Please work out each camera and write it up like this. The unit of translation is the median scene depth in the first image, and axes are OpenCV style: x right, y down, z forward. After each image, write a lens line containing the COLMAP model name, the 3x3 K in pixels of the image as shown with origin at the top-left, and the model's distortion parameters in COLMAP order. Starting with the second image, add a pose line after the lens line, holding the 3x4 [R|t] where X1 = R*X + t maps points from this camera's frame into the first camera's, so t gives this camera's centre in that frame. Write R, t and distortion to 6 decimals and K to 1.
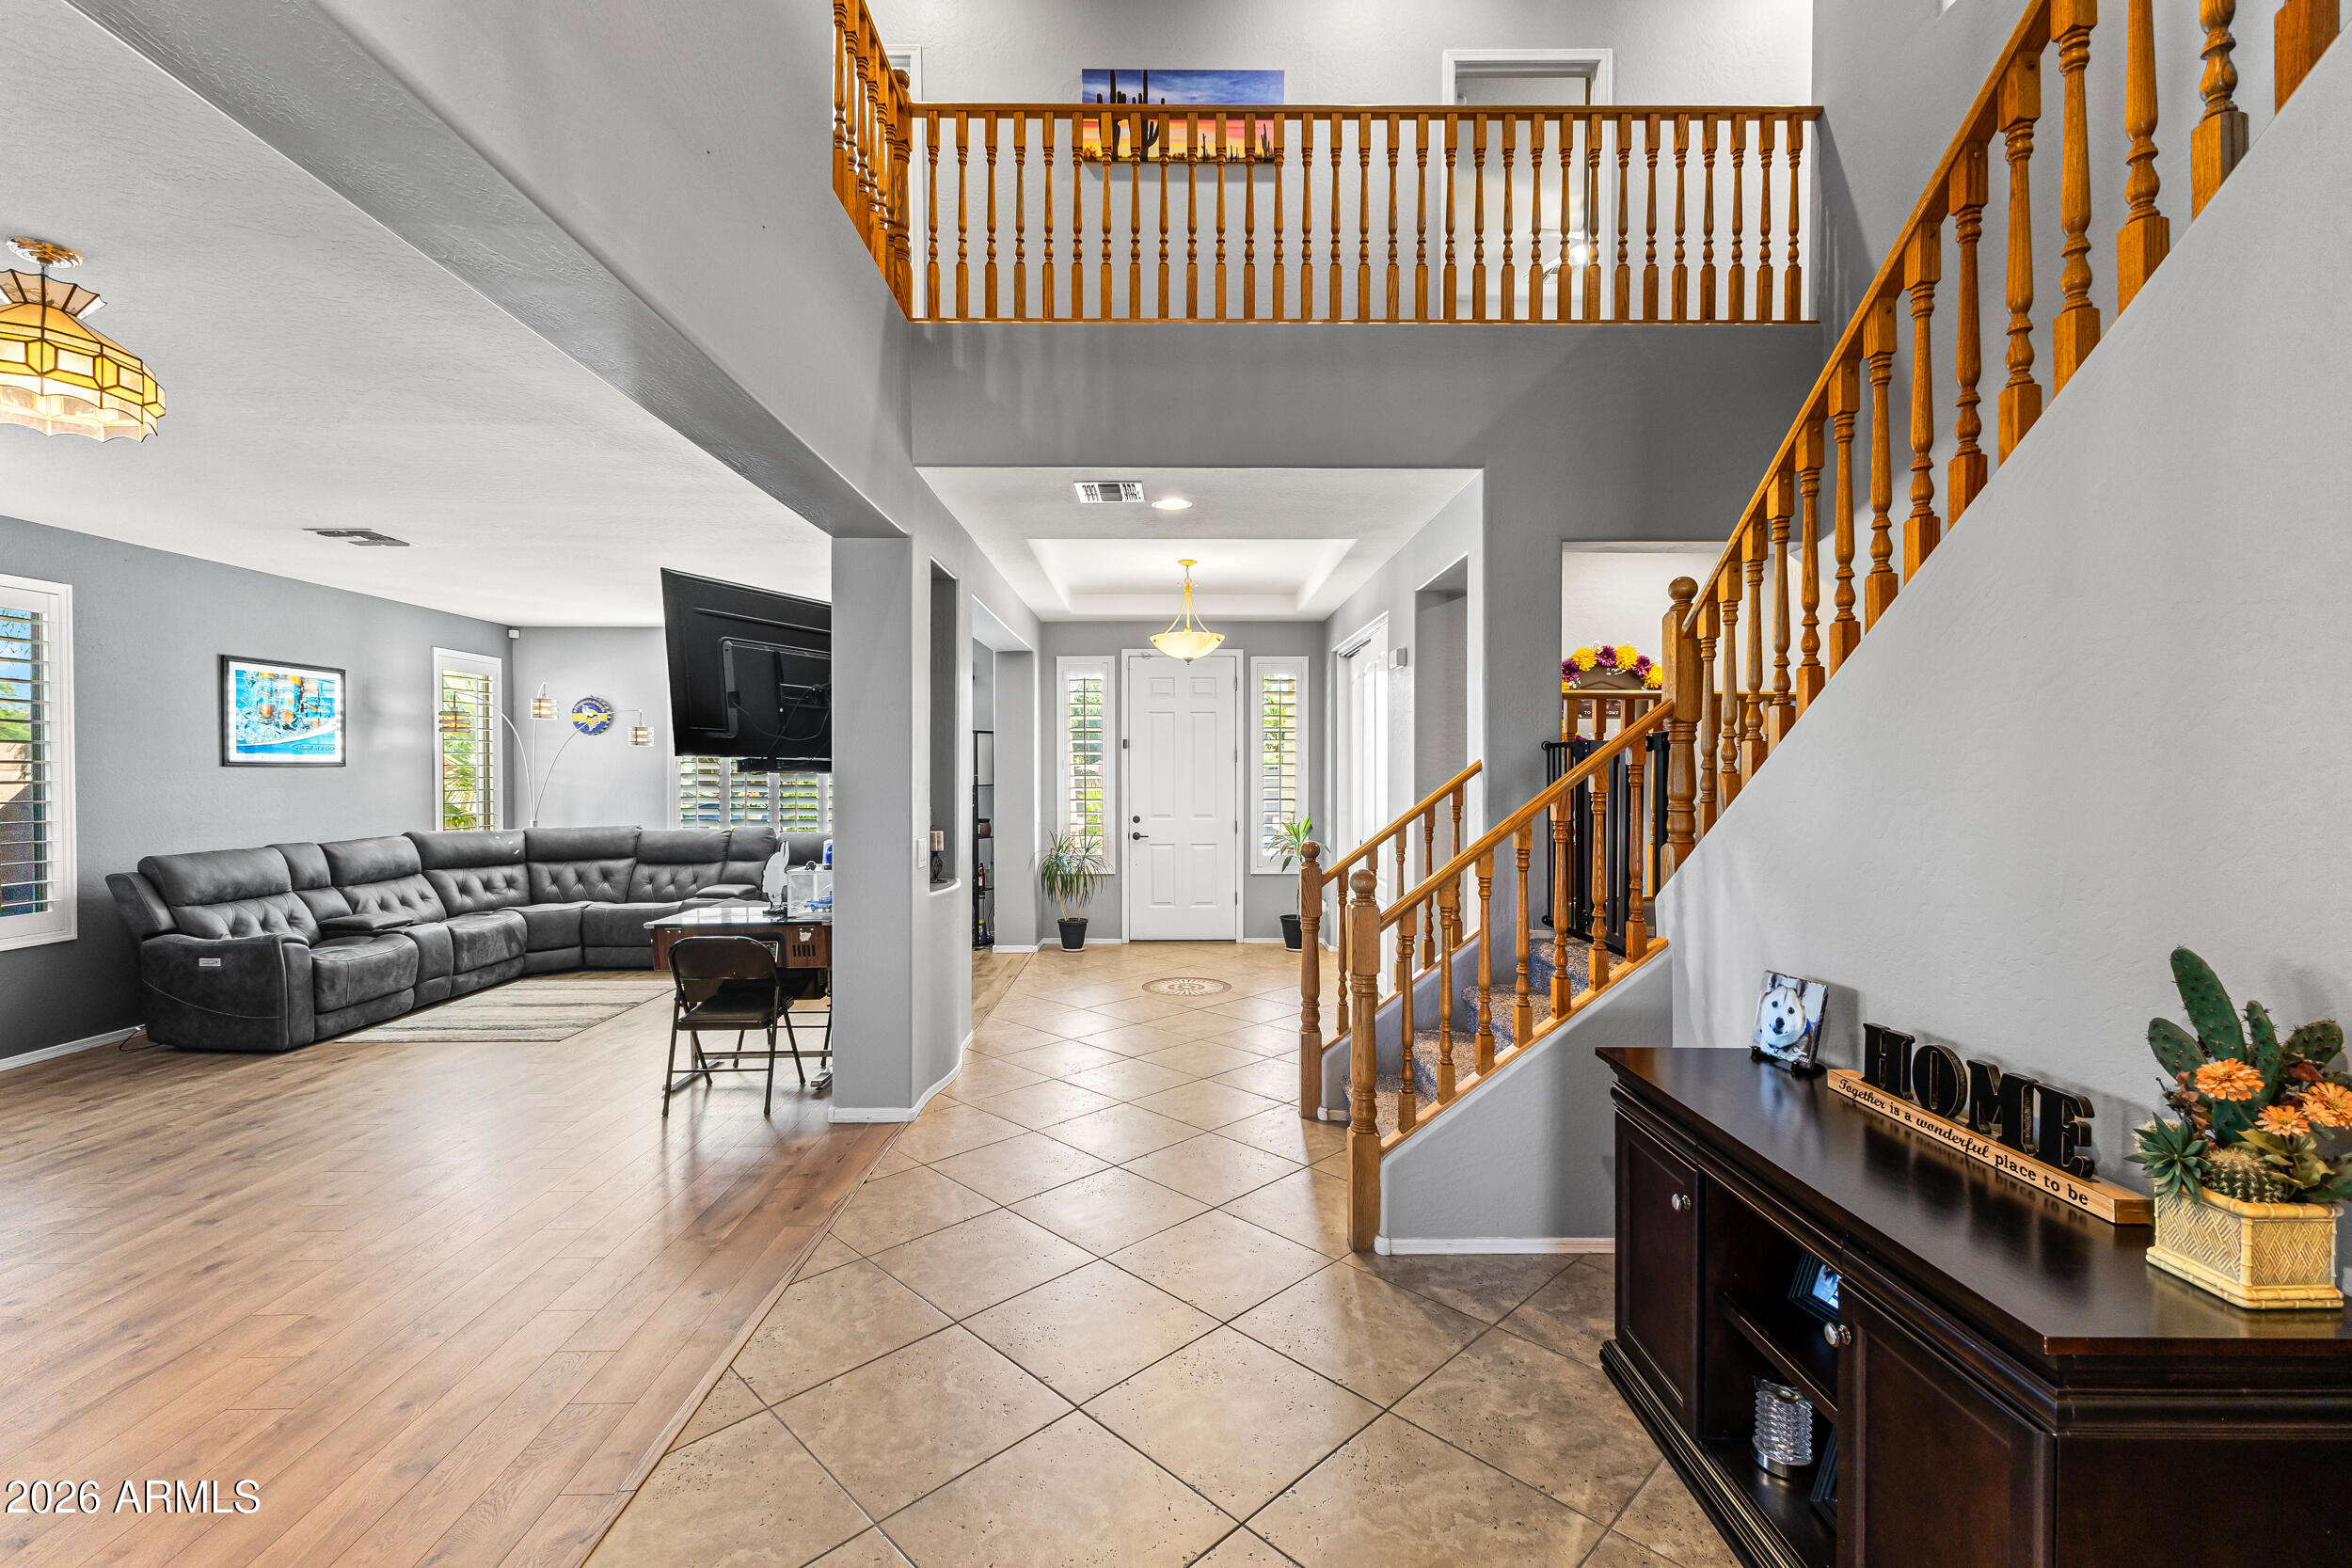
lens RADIAL K [[1019.2, 0, 1180.1], [0, 1019.2, 771.7], [0, 0, 1]] dist [0.012255, -0.004967]
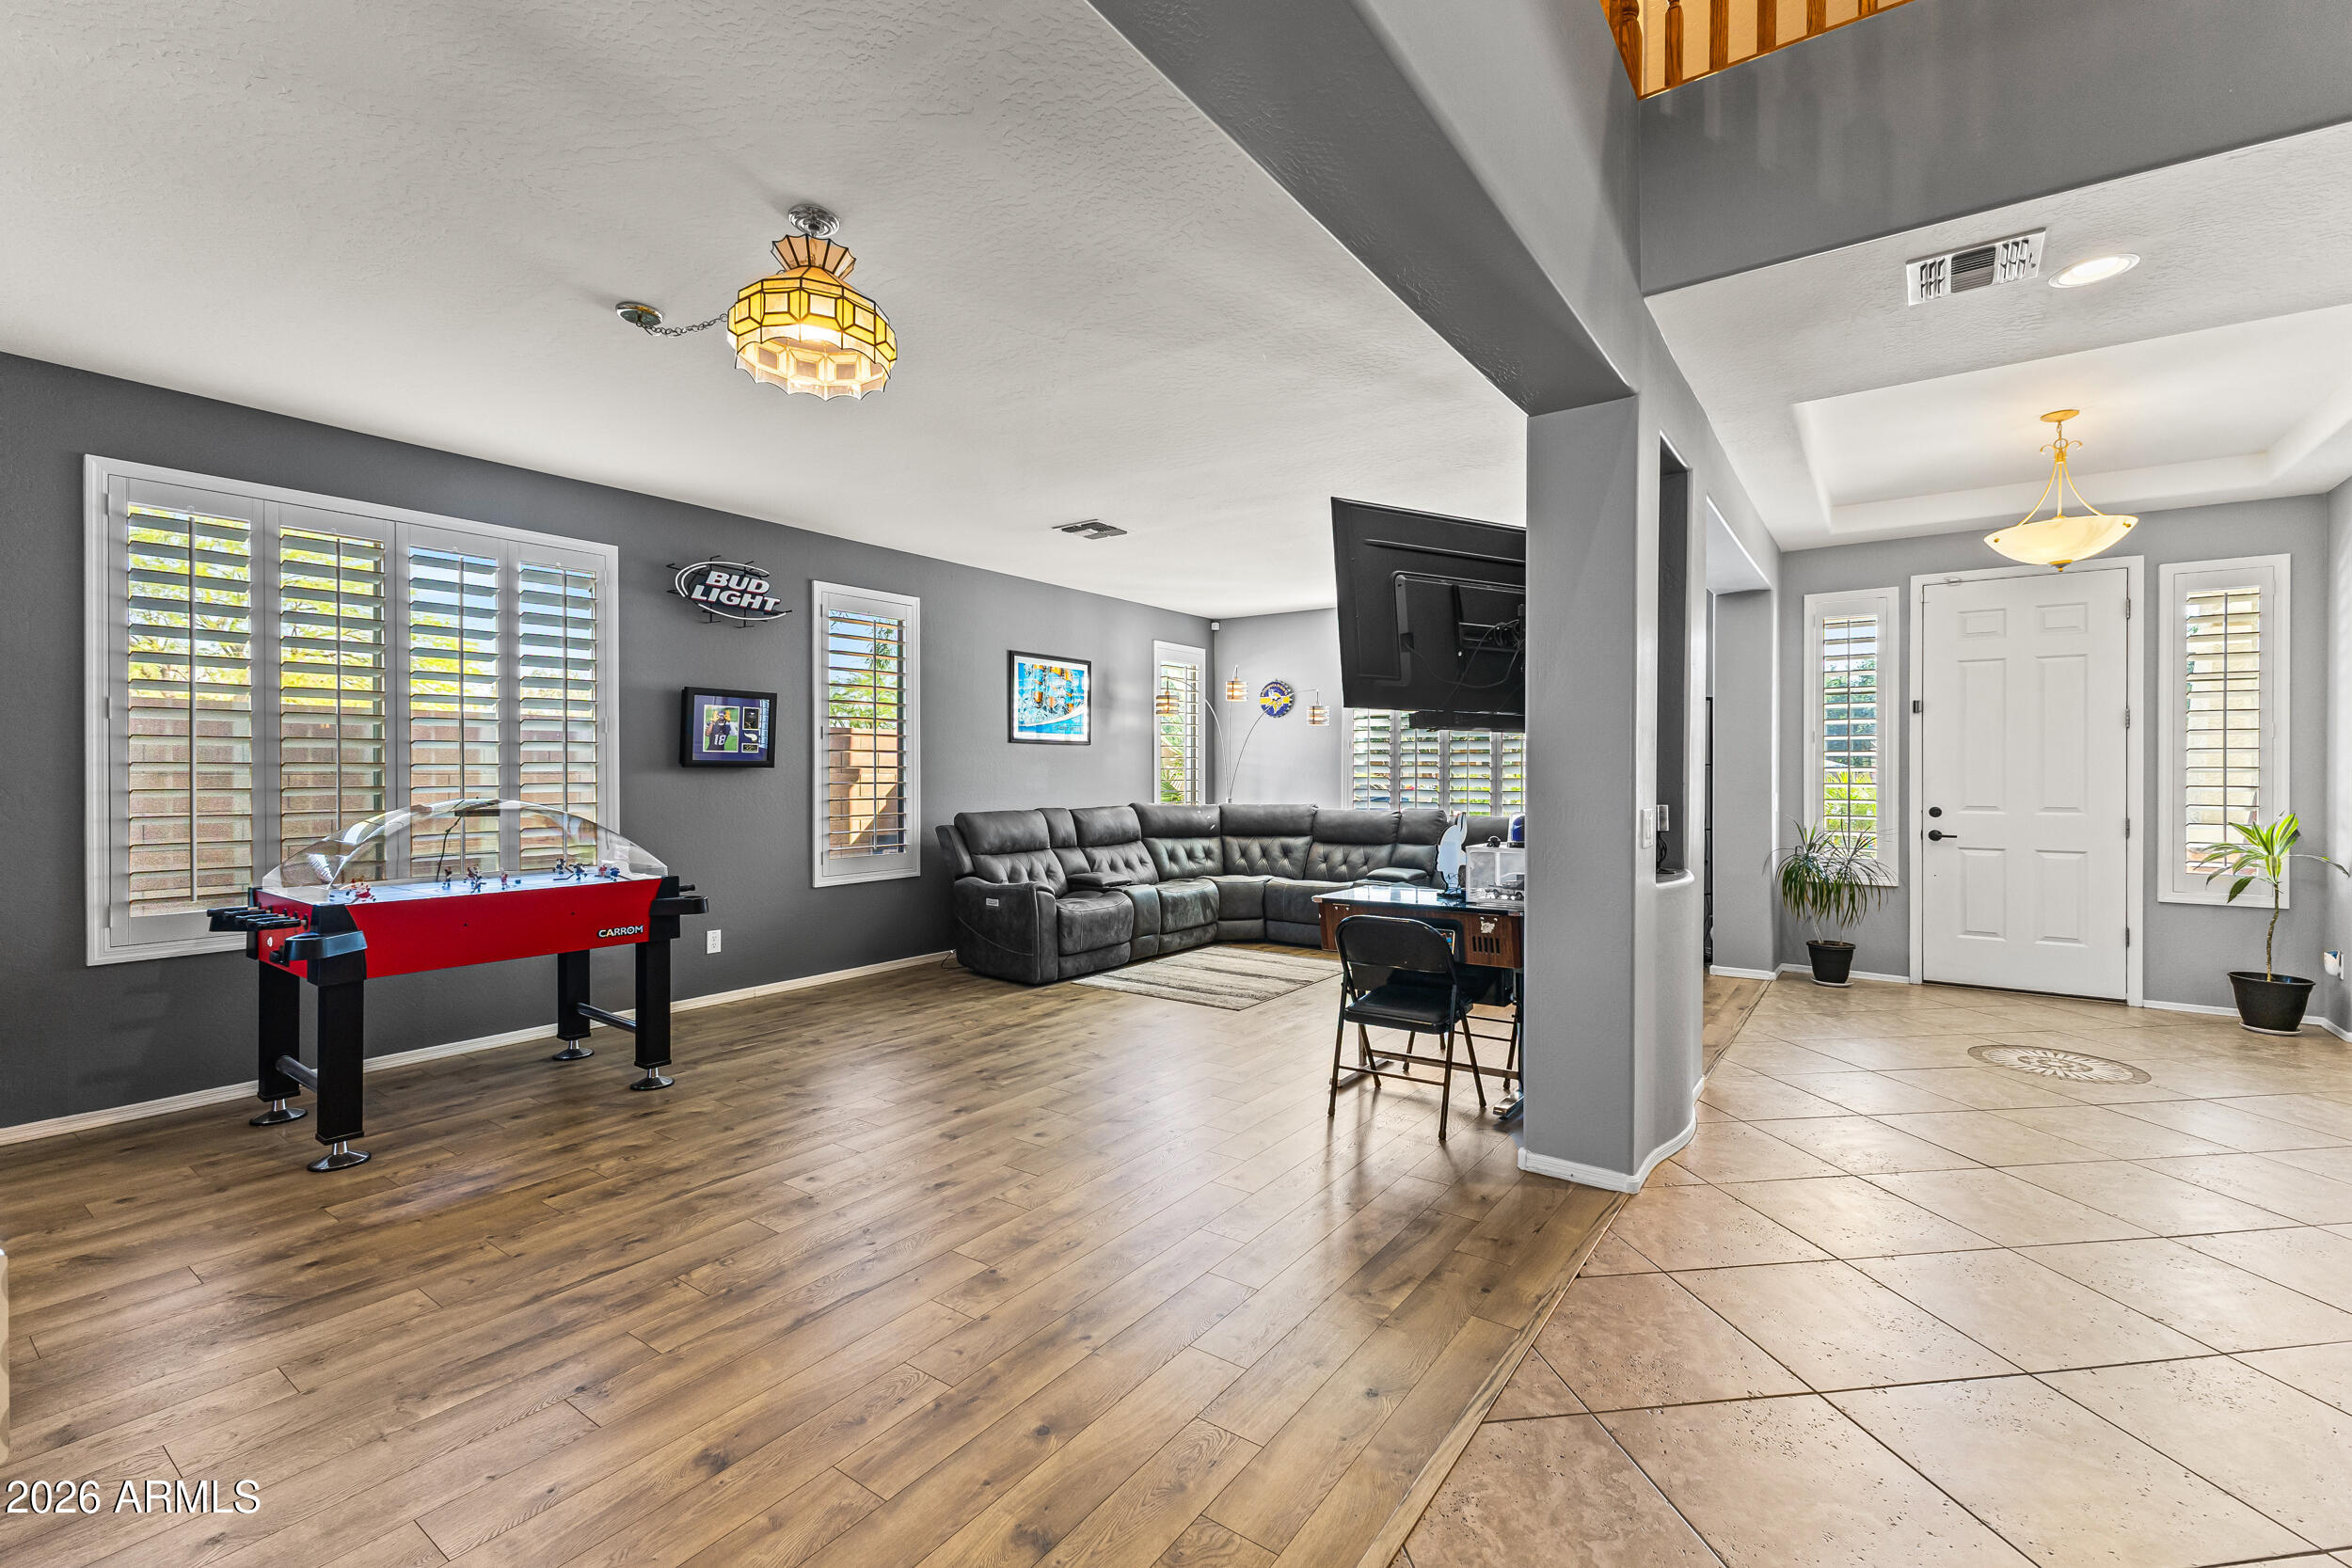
lens RADIAL K [[1019.2, 0, 1181.0], [0, 1019.2, 778.8], [0, 0, 1]] dist [0.012255, -0.004967]
pose [[0.810730, 0.008741, -0.585355, -0.089808], [-0.006127, 0.999960, 0.006445, 0.038905], [0.585388, -0.001639, 0.810751, 0.197417]]
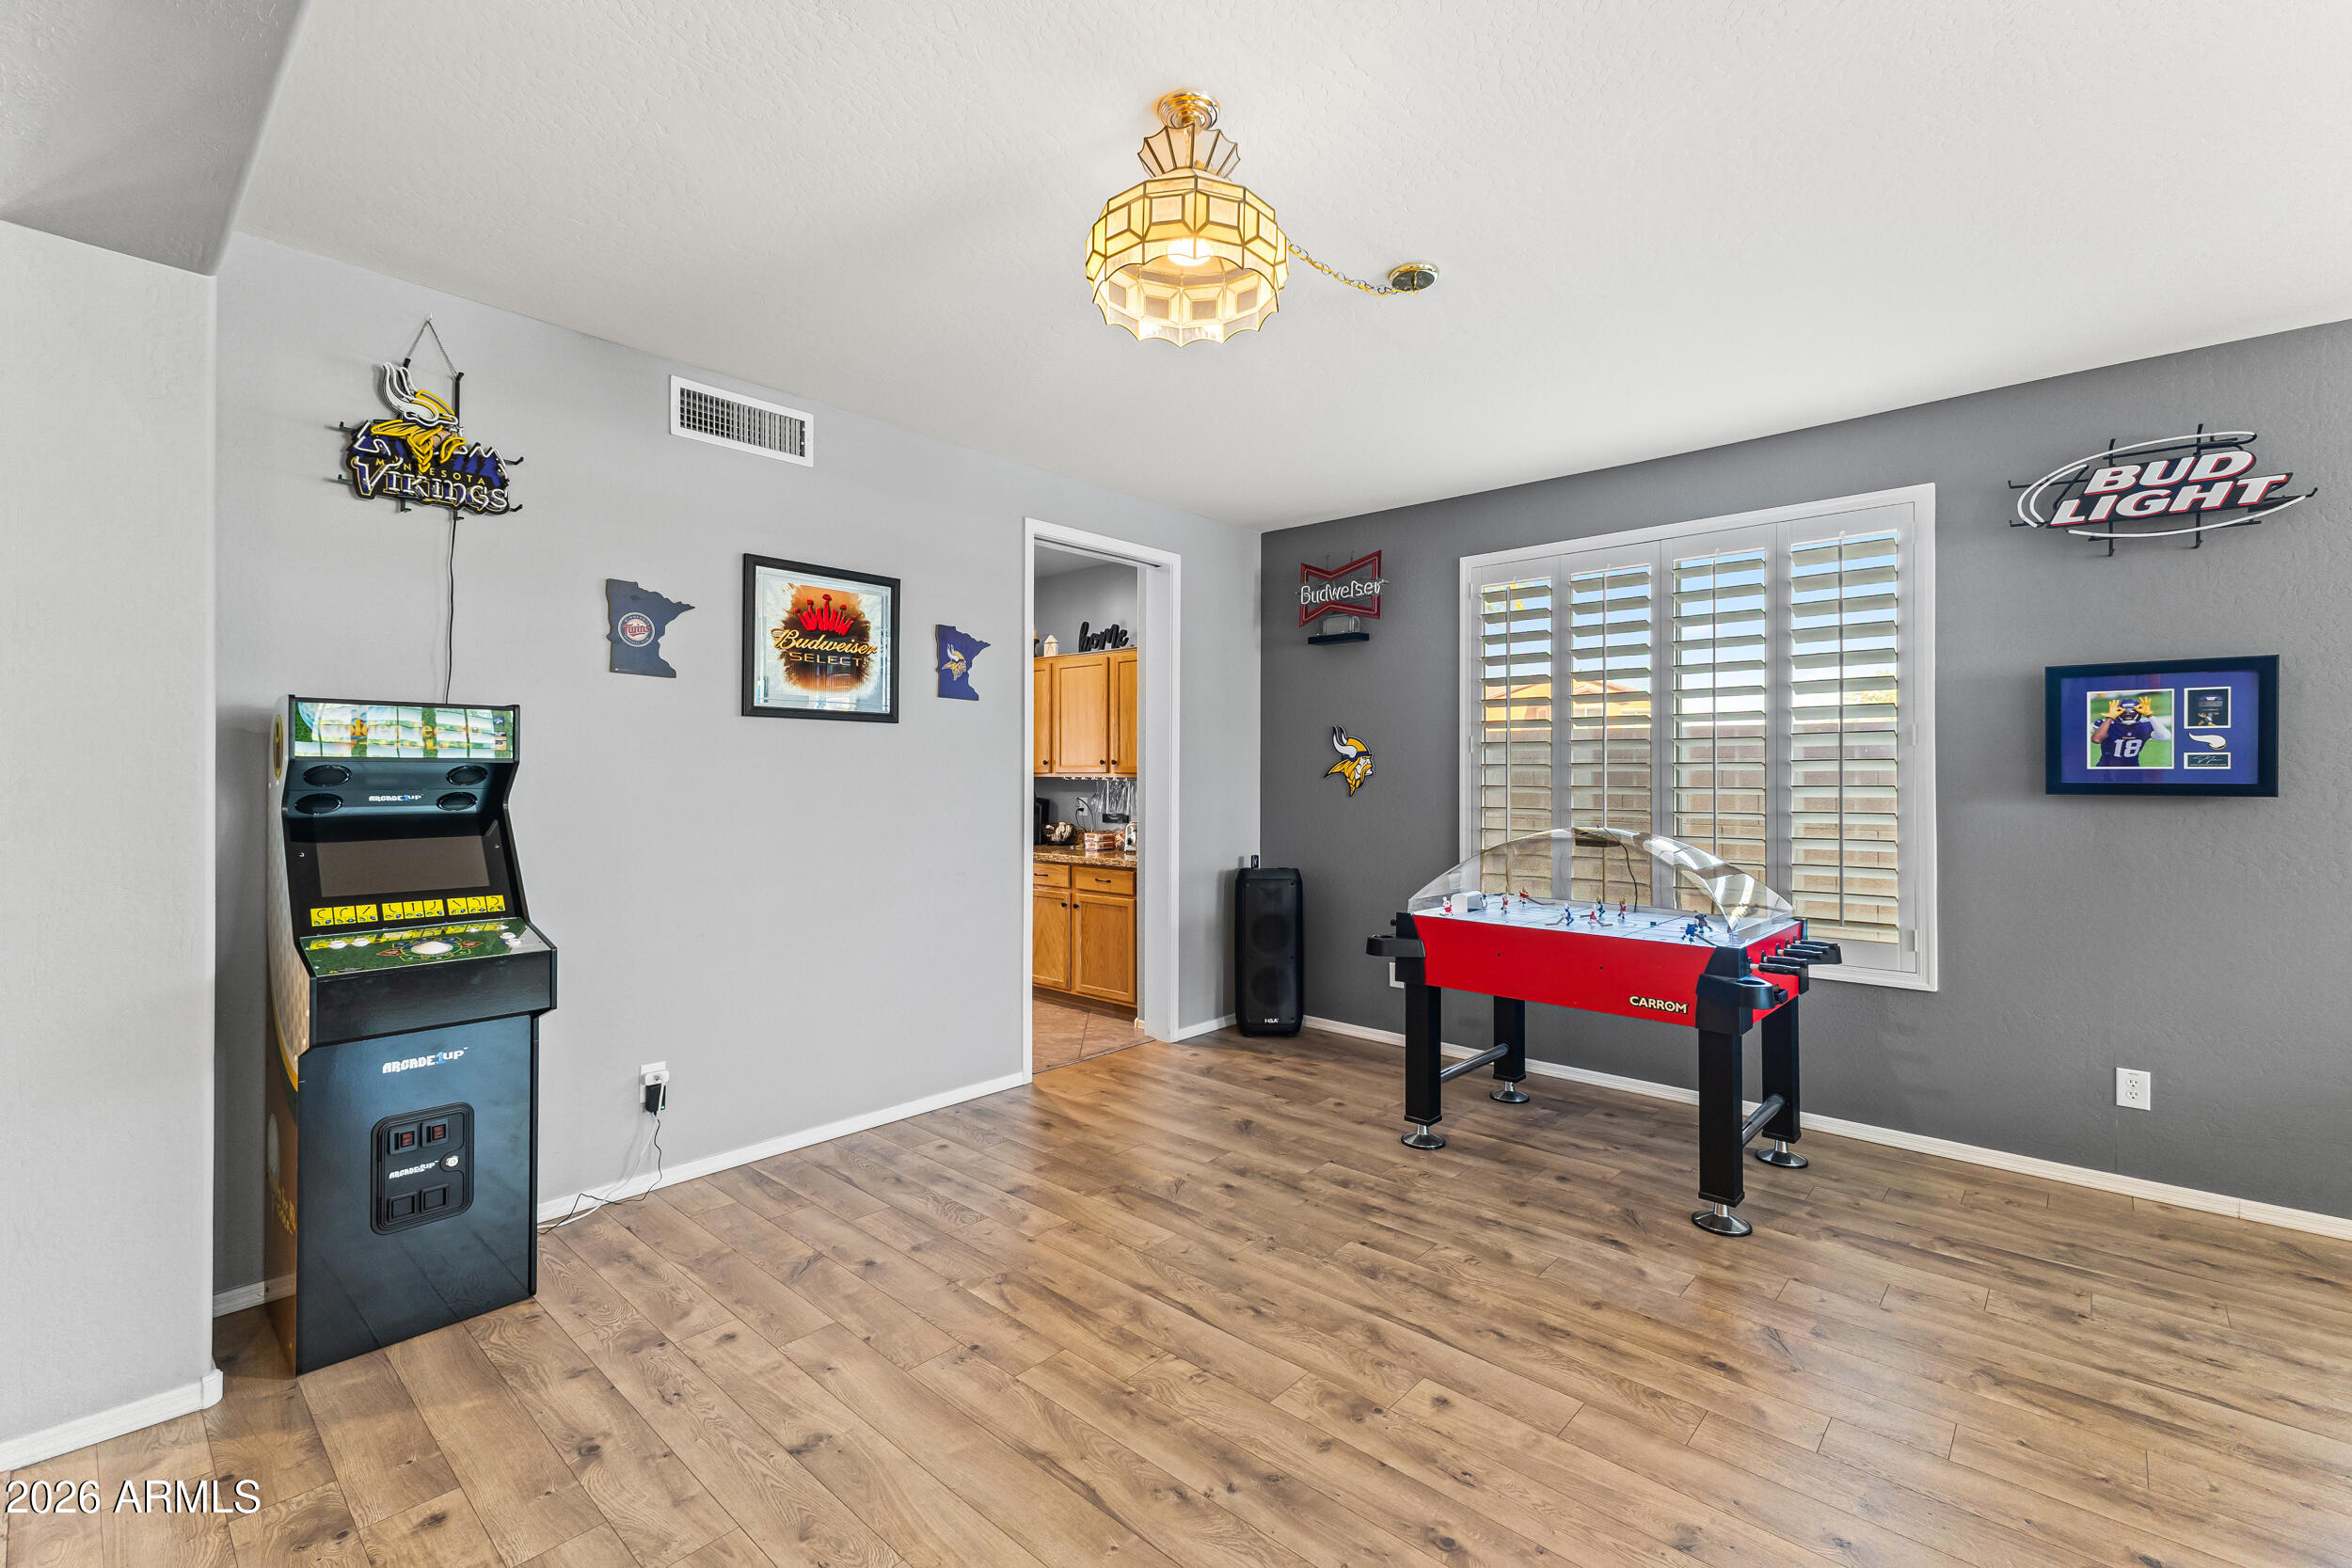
lens RADIAL K [[1019.2, 0, 1183.8], [0, 1019.2, 772.3], [0, 0, 1]] dist [0.012255, -0.004967]
pose [[-0.675676, -0.001596, -0.737197, -0.261770], [-0.003761, 0.999992, 0.001282, 0.022625], [0.737189, 0.003639, -0.675676, 0.842193]]
